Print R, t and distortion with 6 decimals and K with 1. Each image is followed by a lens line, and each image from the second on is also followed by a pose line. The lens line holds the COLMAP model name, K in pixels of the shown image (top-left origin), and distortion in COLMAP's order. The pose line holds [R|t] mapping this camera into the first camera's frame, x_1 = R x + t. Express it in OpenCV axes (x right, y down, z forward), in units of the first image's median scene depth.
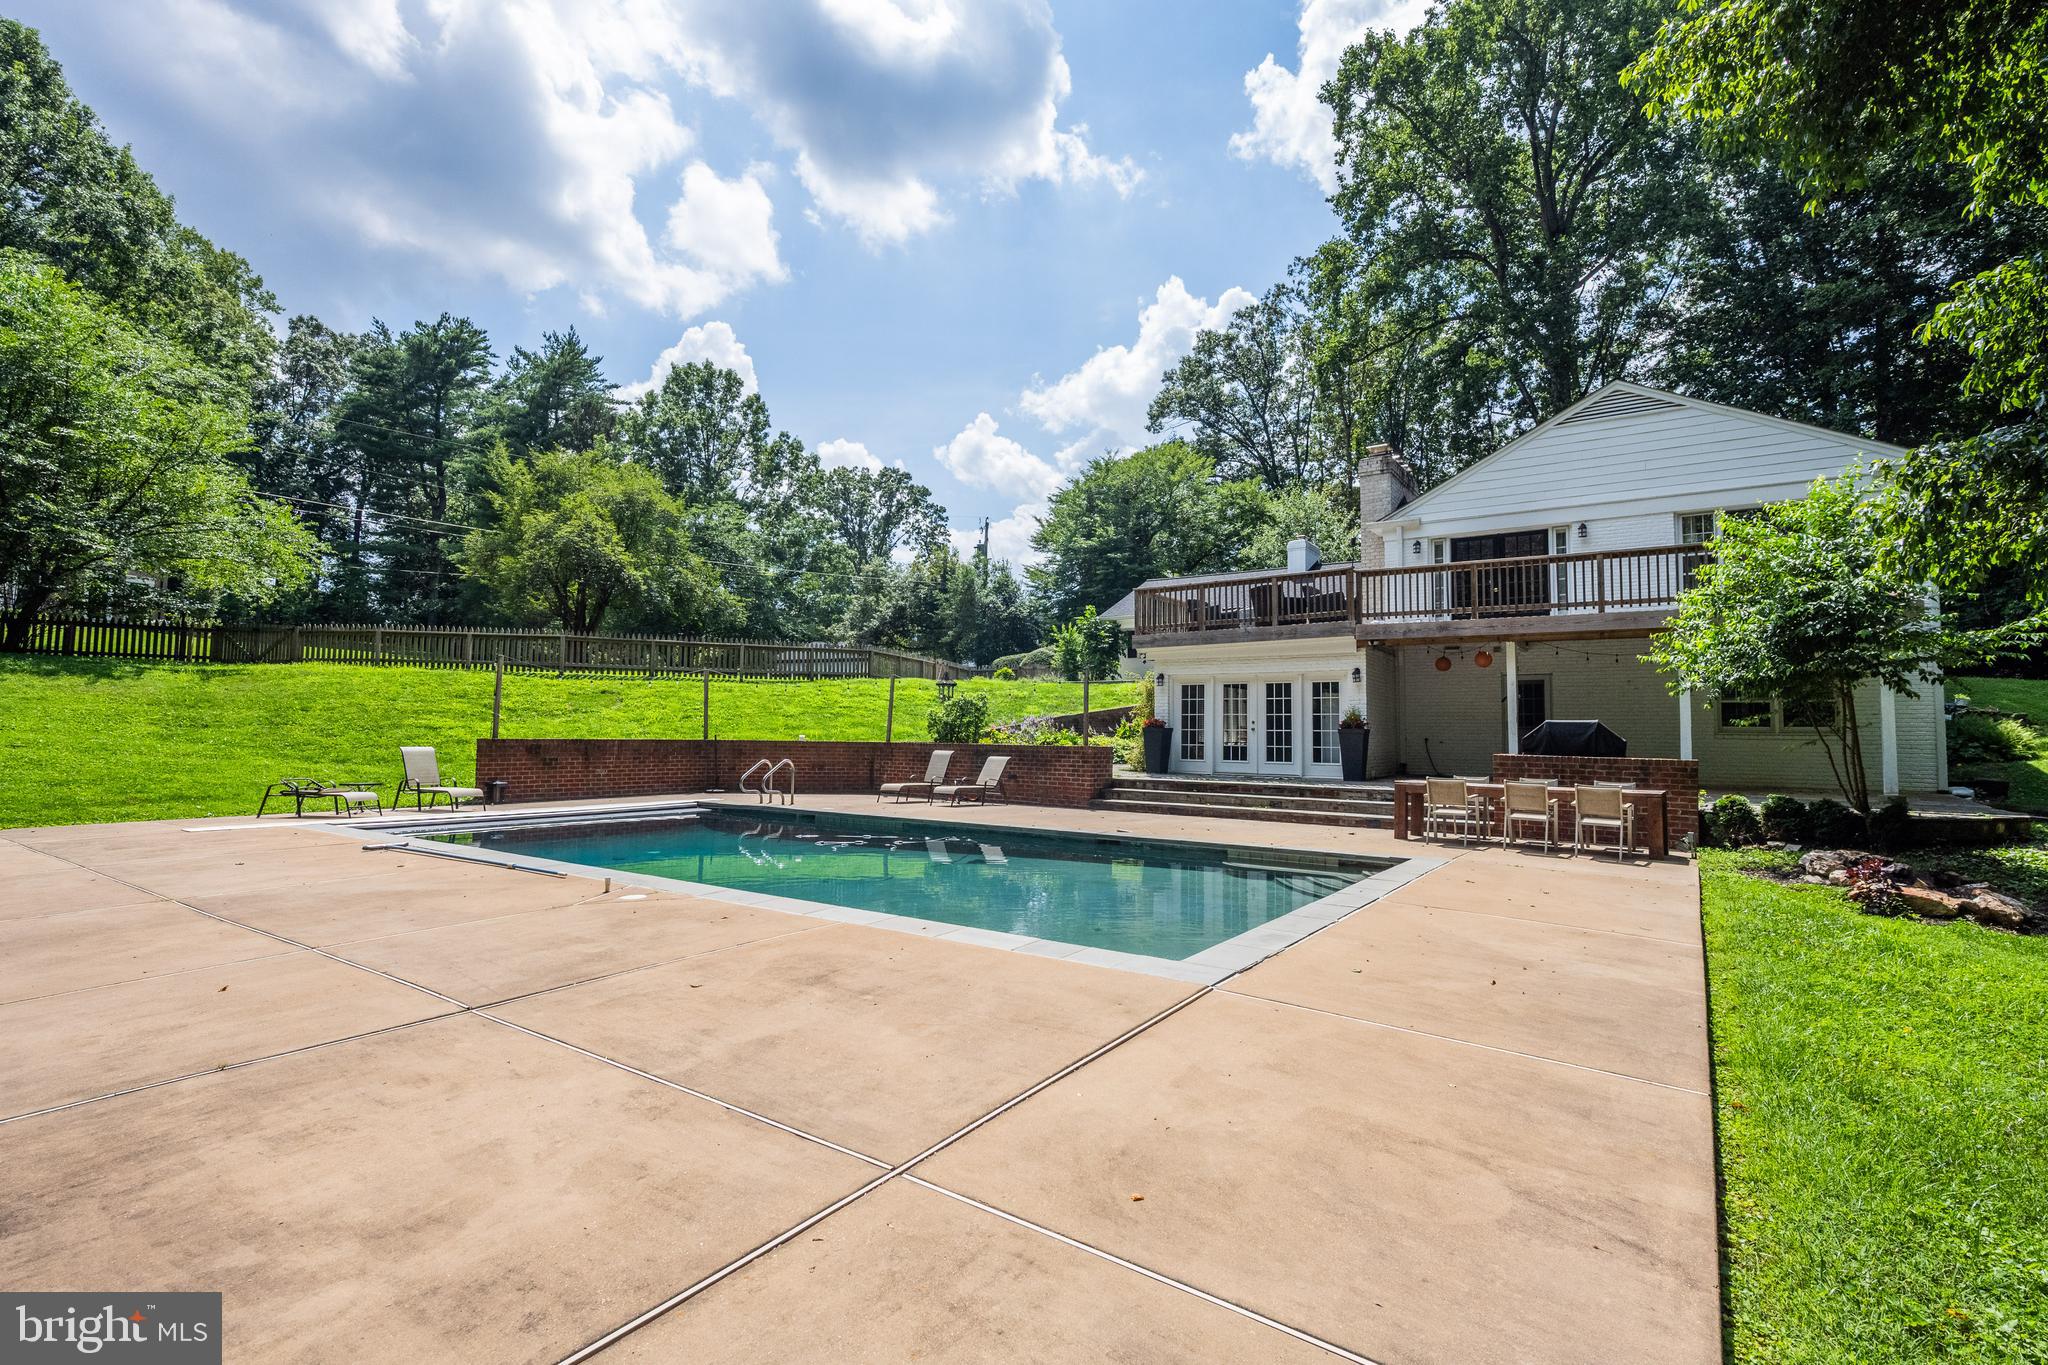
lens RADIAL K [[937.7, 0, 1026.9], [0, 937.7, 679.1], [0, 0, 1]] dist [0.000583, -0.000068]
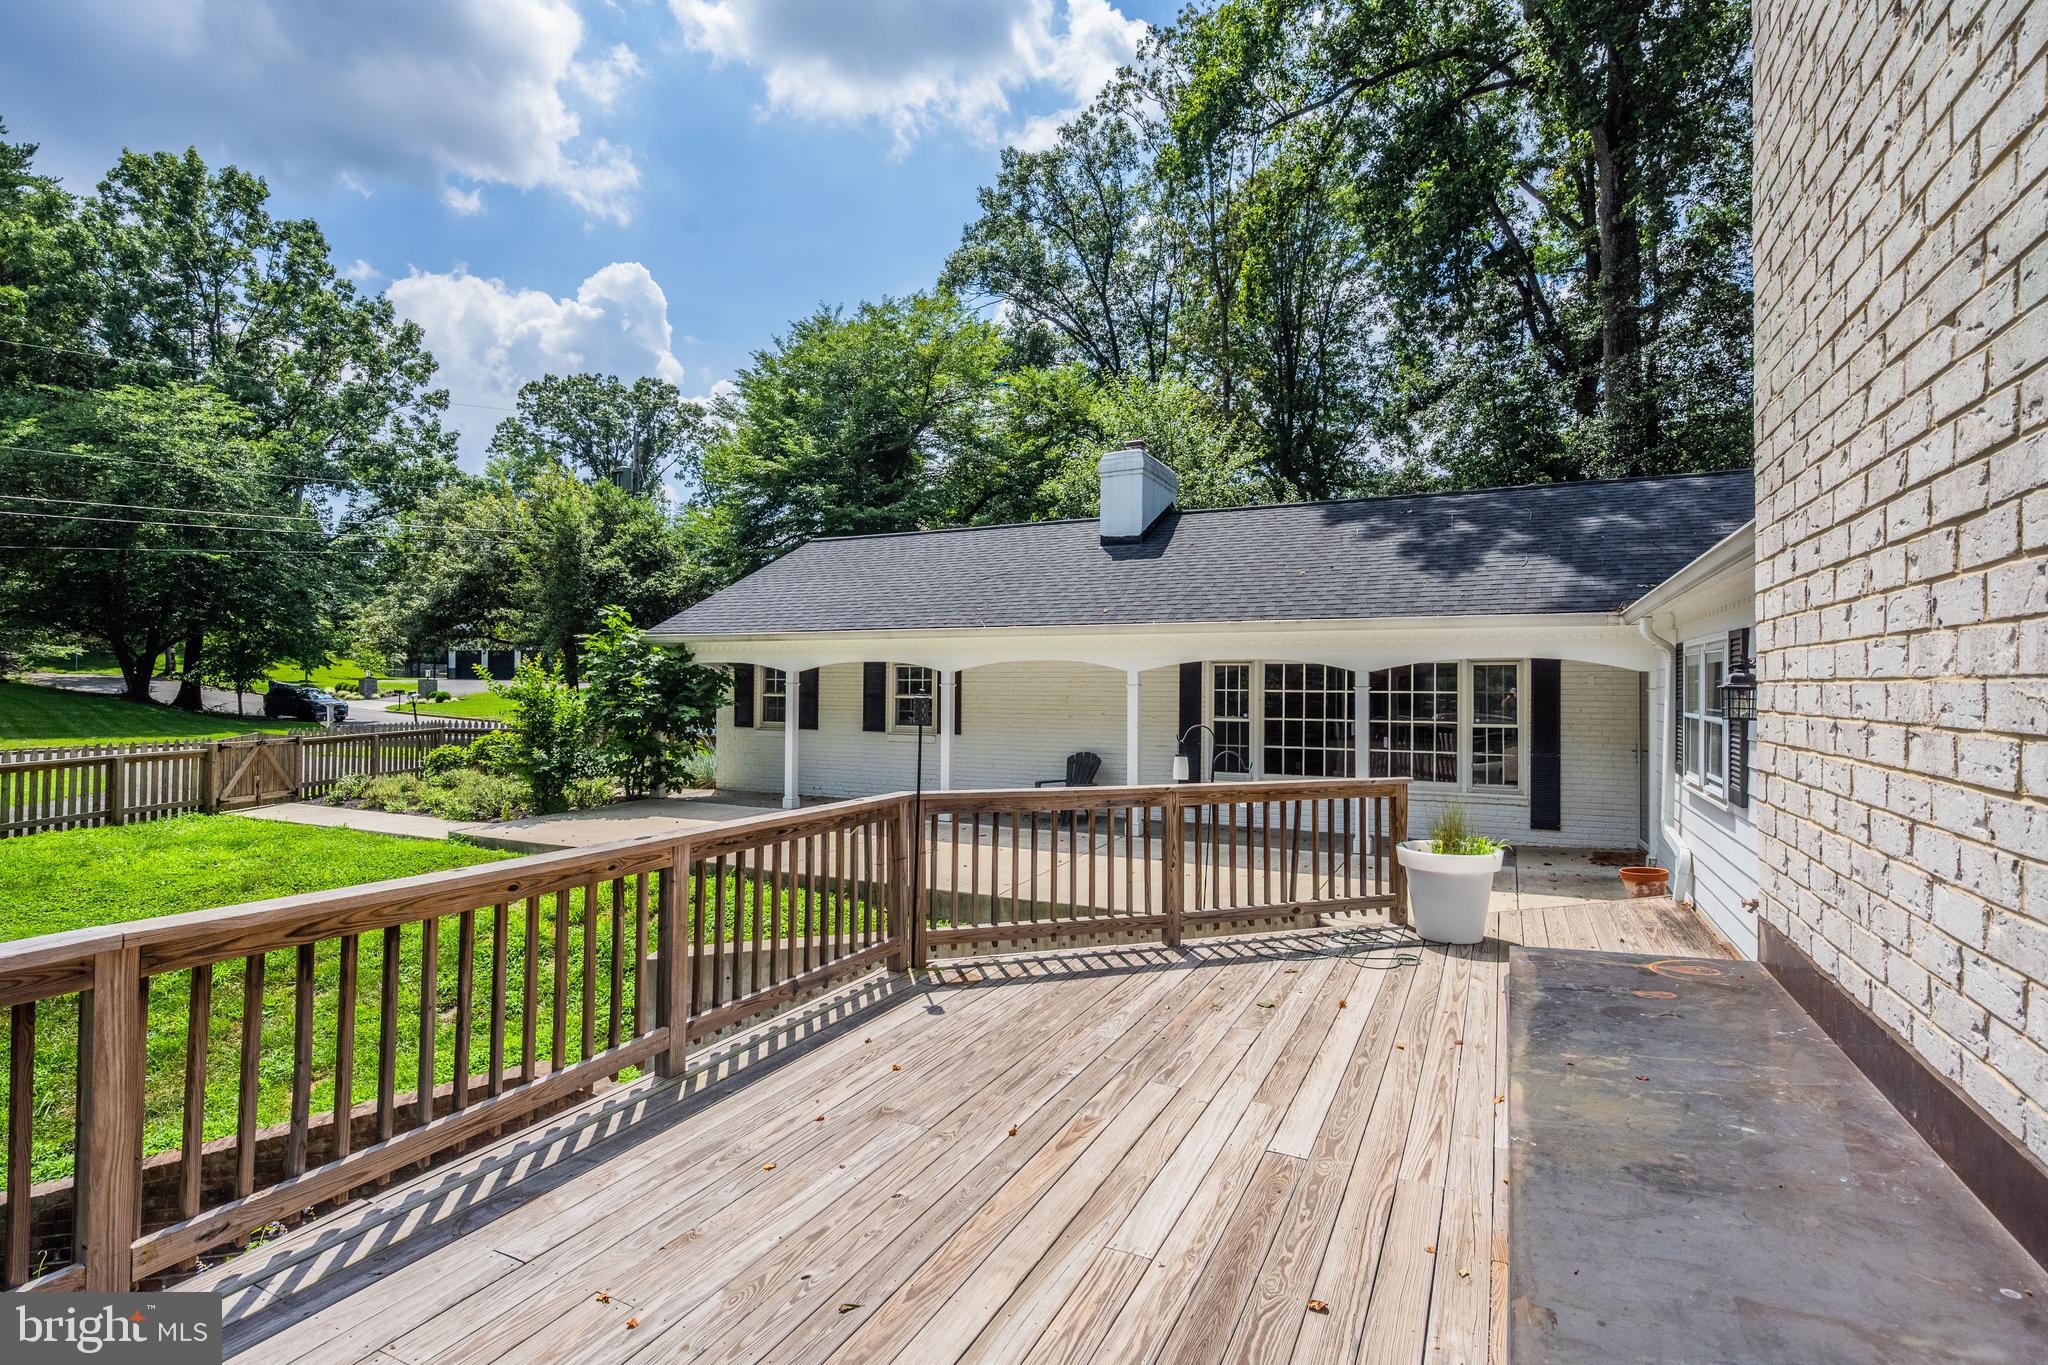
lens RADIAL K [[1001.1, 0, 1023.5], [0, 1001.1, 680.4], [0, 0, 1]] dist [-0.000986, -0.001692]
pose [[0.989151, -0.003471, 0.146862, 0.084421], [-0.003411, 0.998909, 0.046582, -0.032126], [-0.146863, -0.046578, 0.988060, 0.267427]]
